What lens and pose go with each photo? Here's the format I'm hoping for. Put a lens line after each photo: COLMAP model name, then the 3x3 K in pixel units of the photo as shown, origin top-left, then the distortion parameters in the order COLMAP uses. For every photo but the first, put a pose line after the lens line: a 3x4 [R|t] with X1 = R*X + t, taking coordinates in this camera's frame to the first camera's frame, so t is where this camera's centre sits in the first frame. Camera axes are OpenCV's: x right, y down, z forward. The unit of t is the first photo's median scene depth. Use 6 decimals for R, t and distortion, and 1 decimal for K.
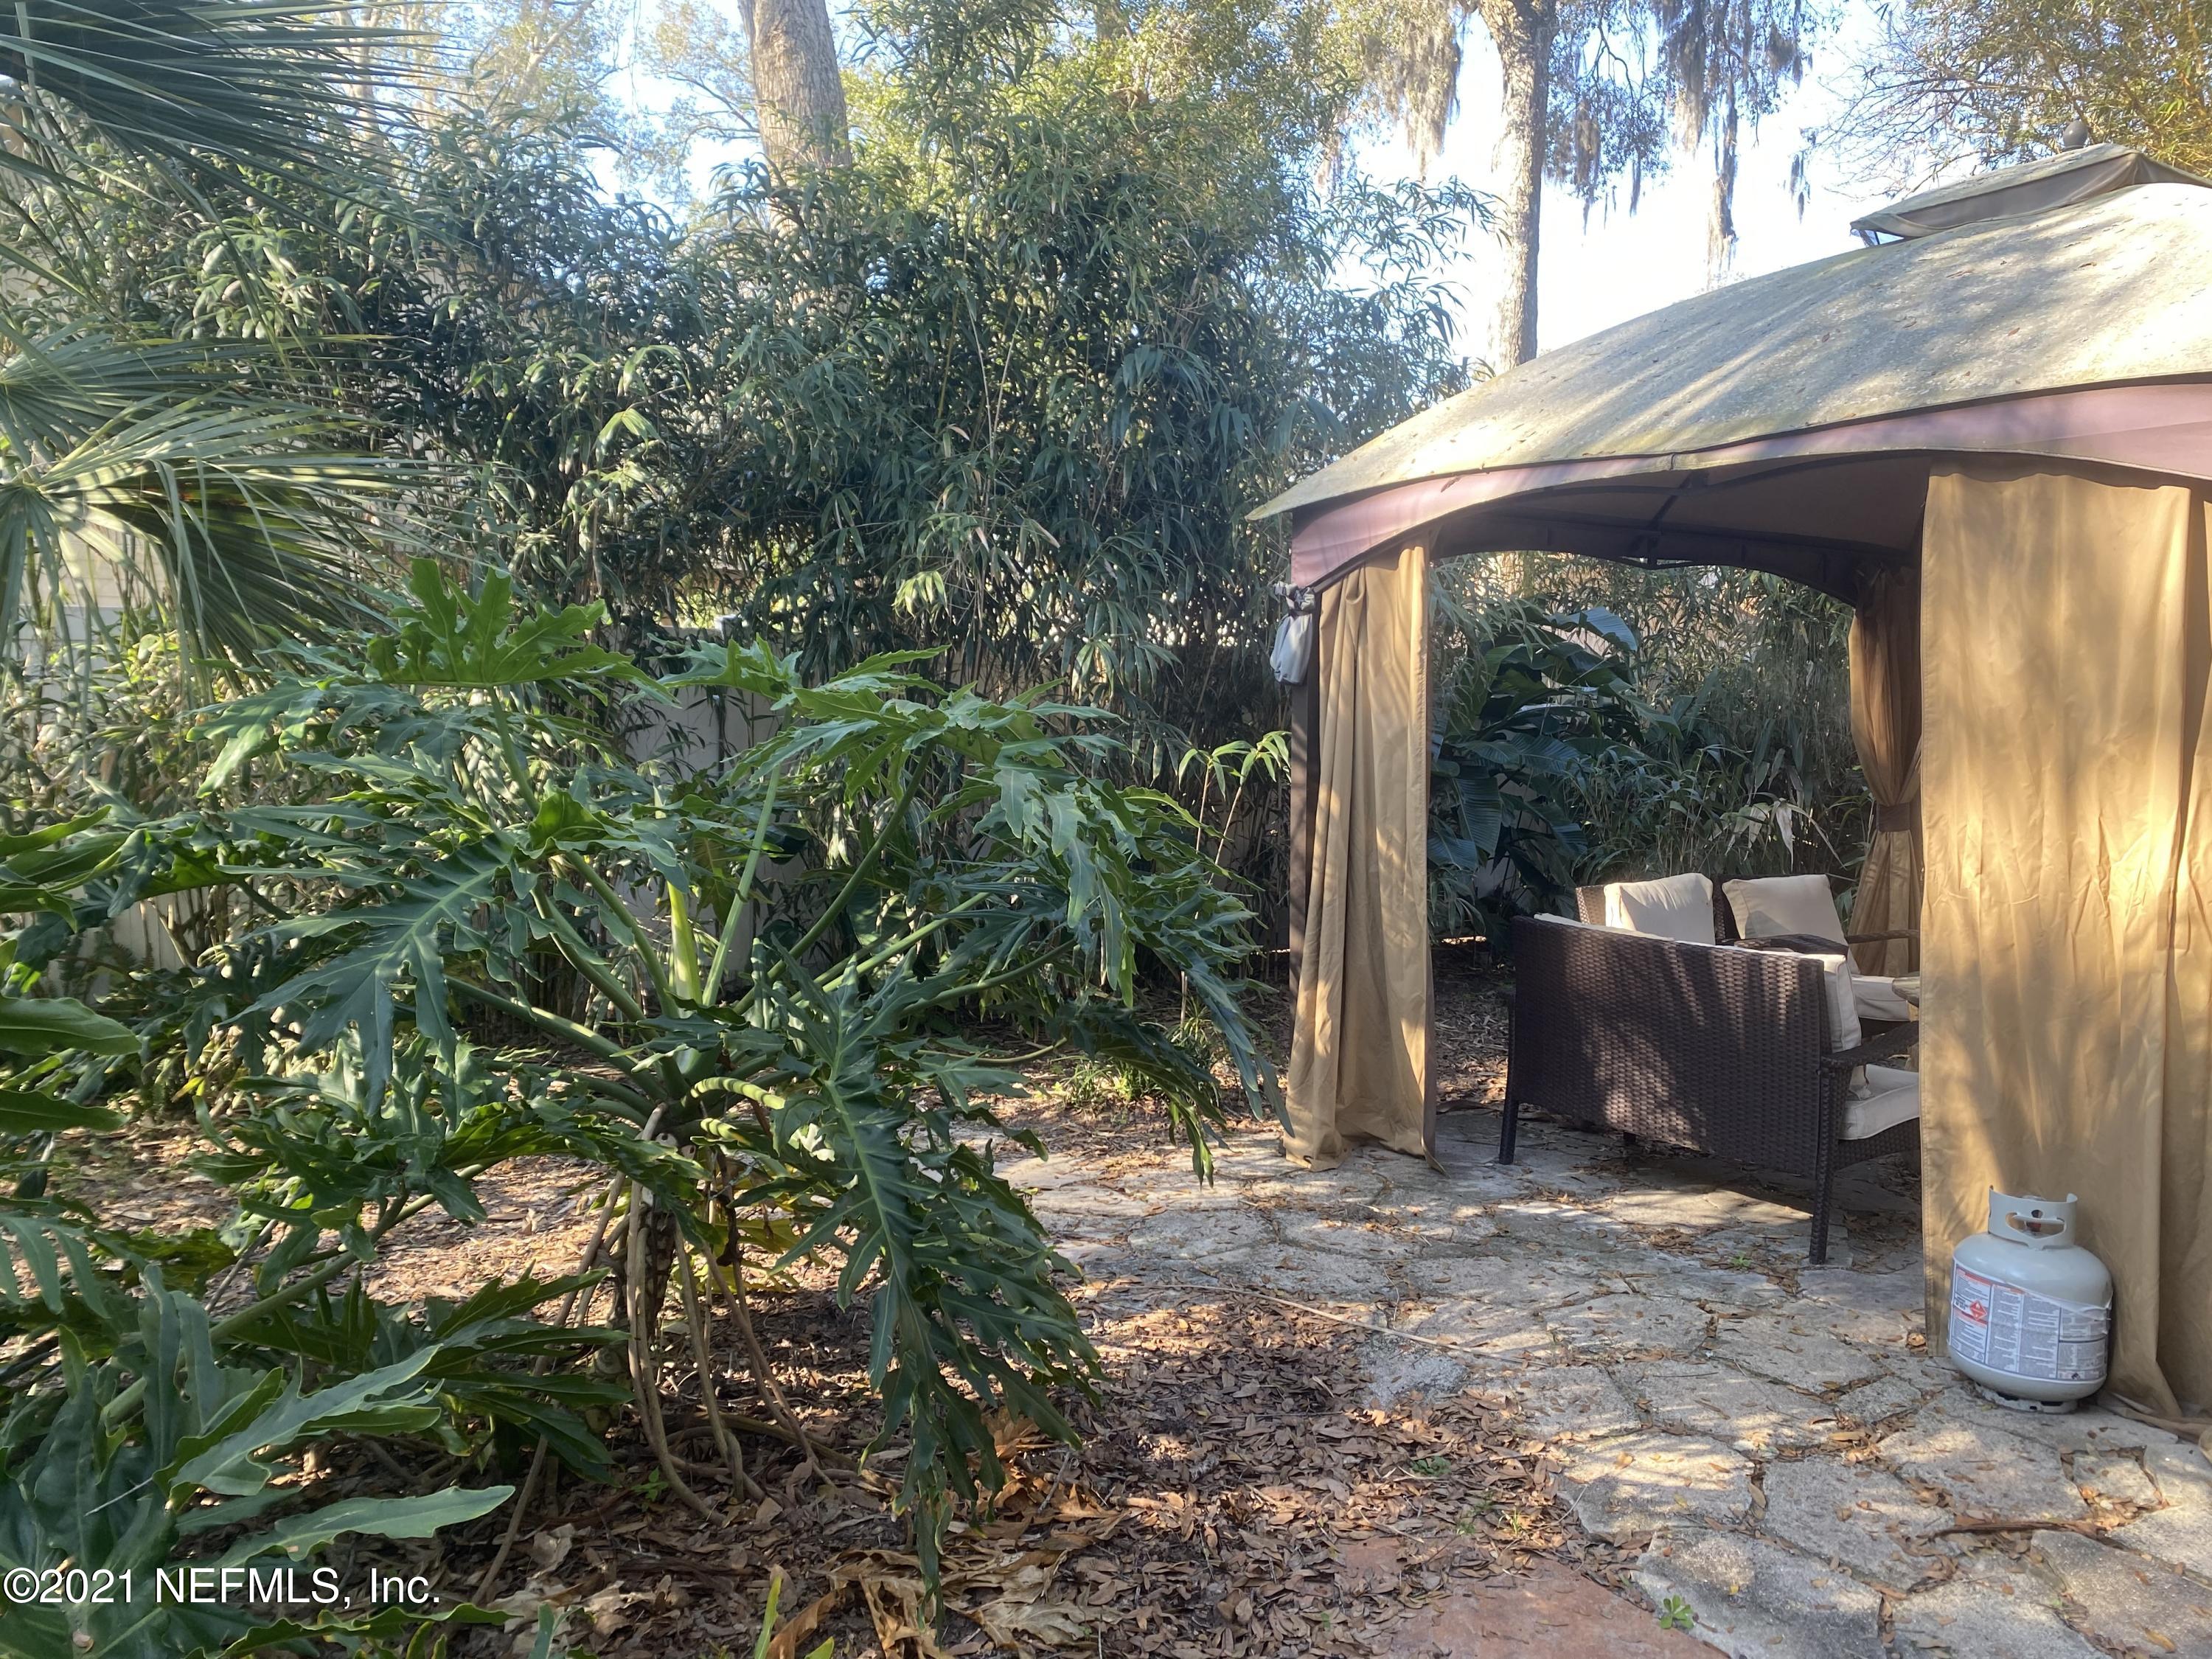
lens RADIAL K [[1699.0, 0, 1118.8], [0, 1699.0, 820.6], [0, 0, 1]] dist [0.008469, -0.004340]
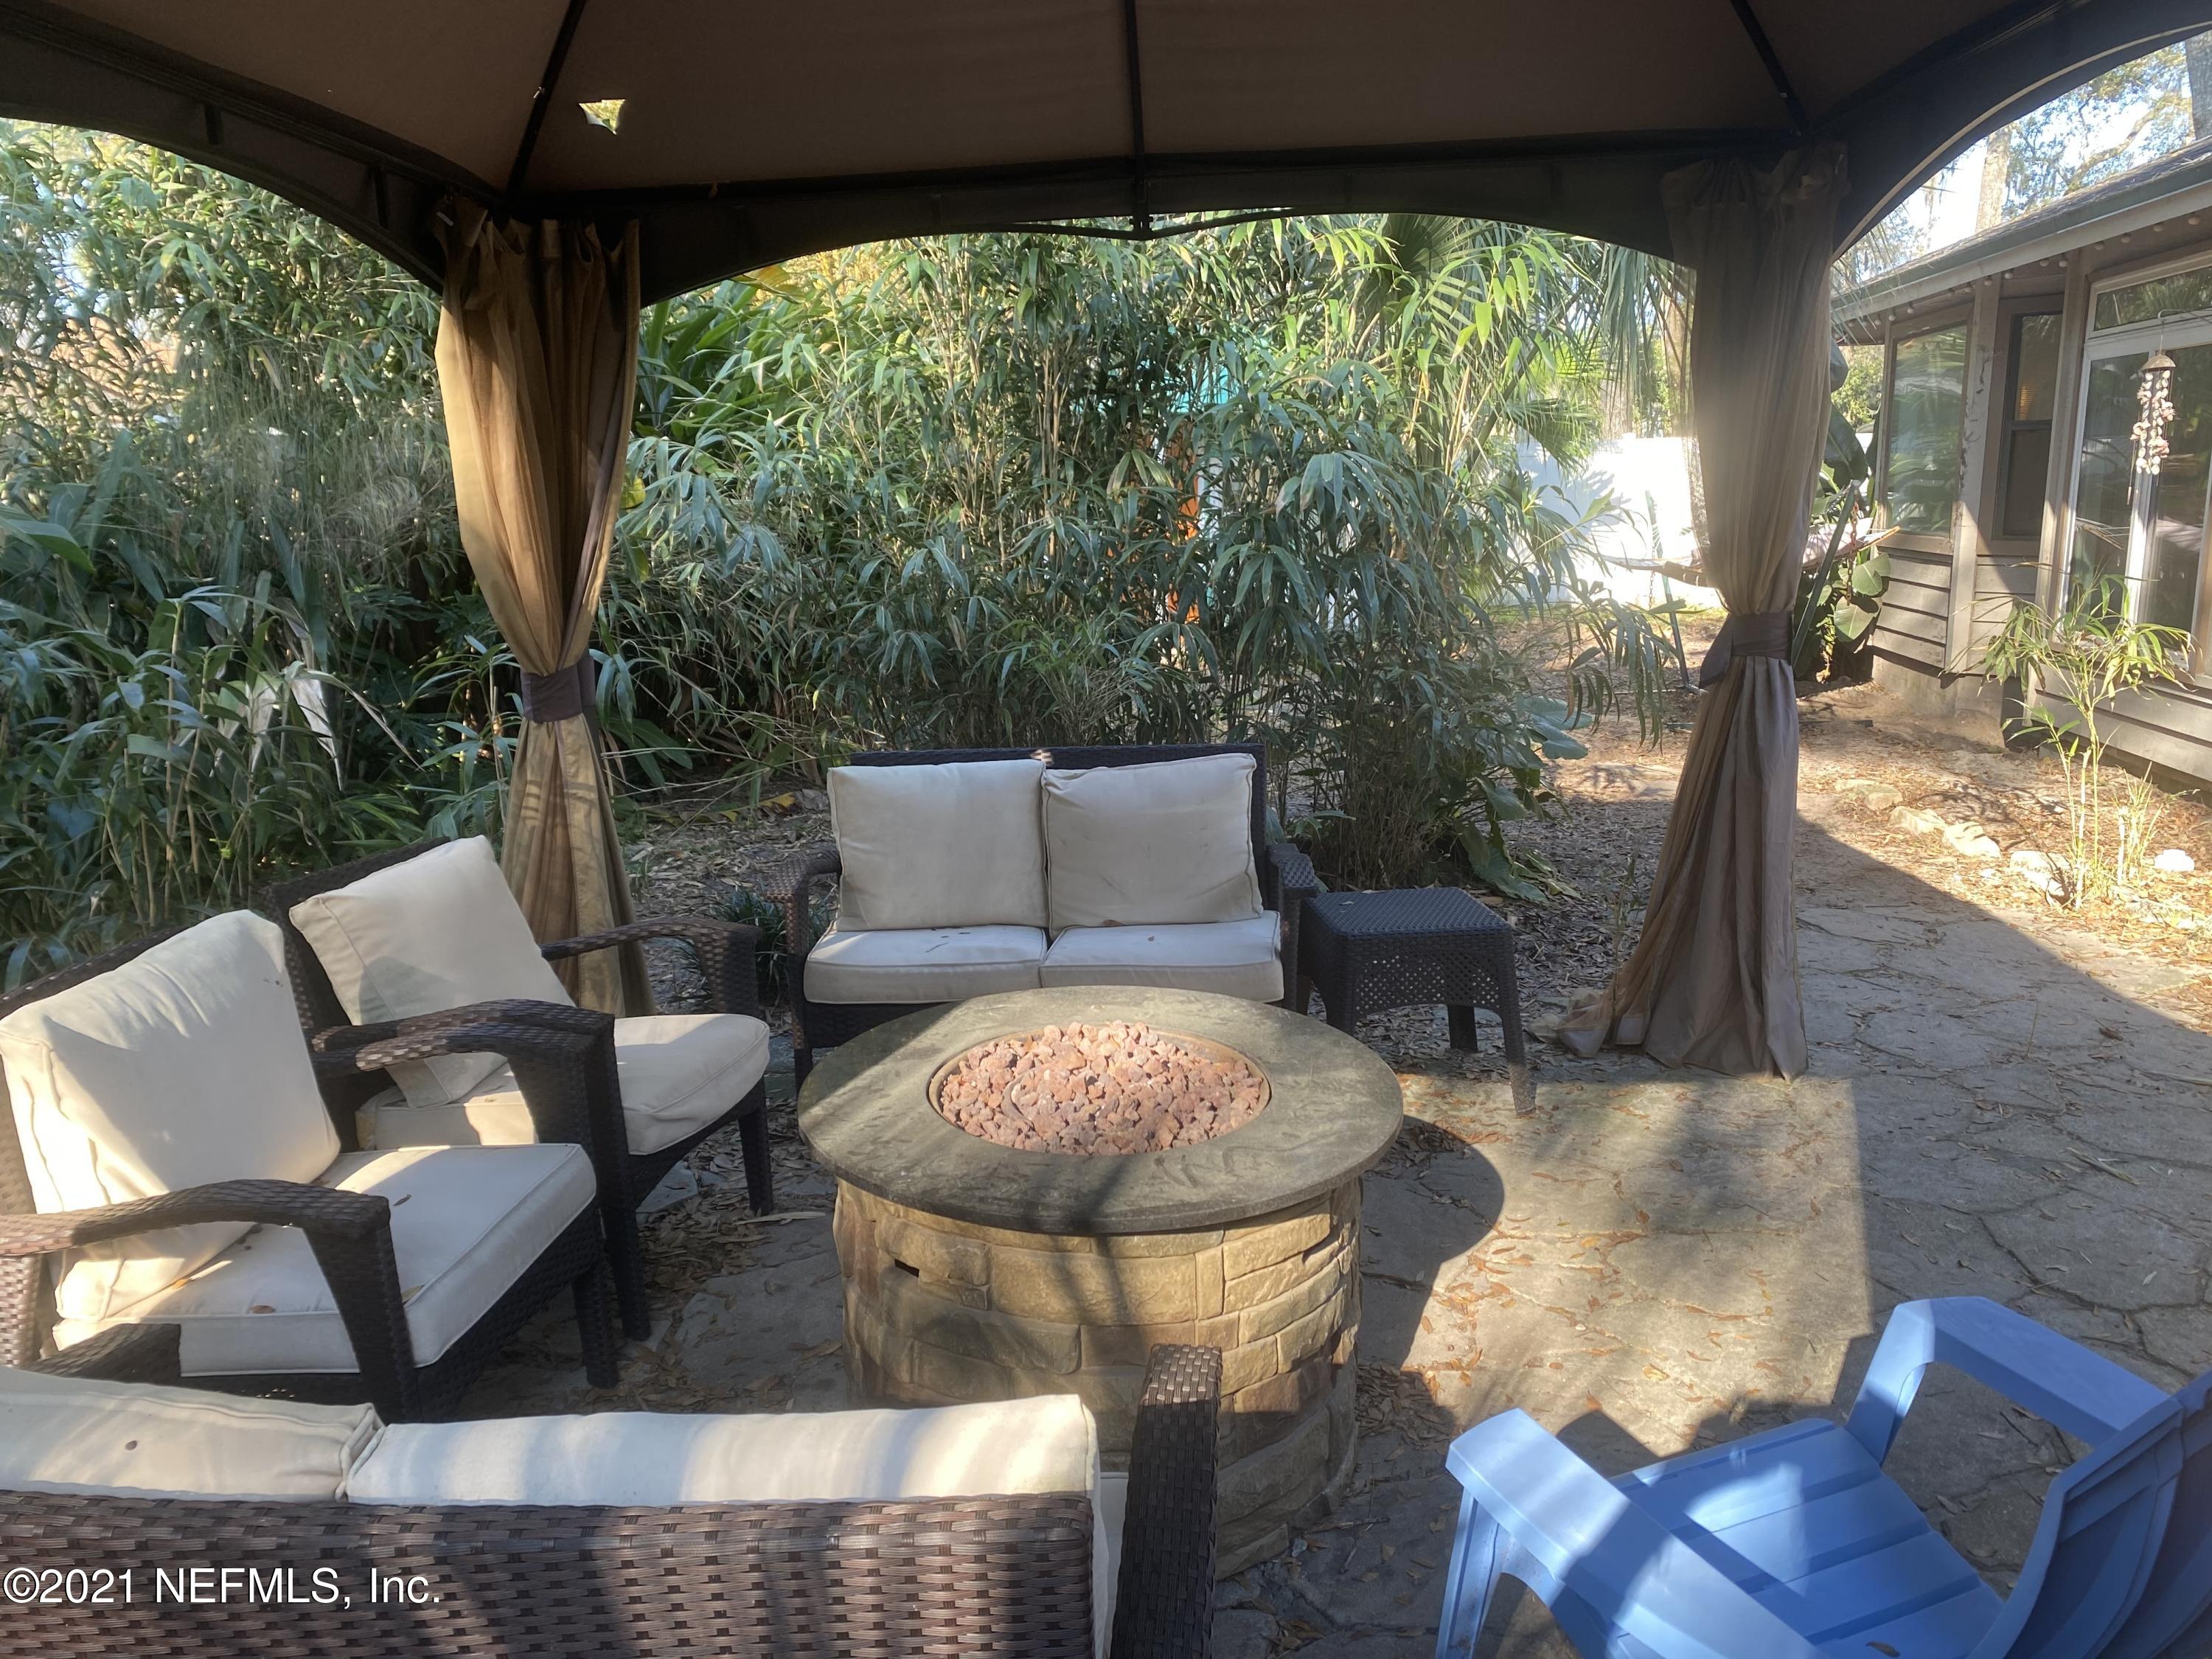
lens RADIAL K [[1699.0, 0, 1102.8], [0, 1699.0, 826.2], [0, 0, 1]] dist [0.008469, -0.004340]
pose [[0.635720, -0.178085, 0.751097, 0.264944], [0.083505, 0.983180, 0.162434, -0.060561], [-0.767390, -0.040542, 0.639897, 0.912107]]
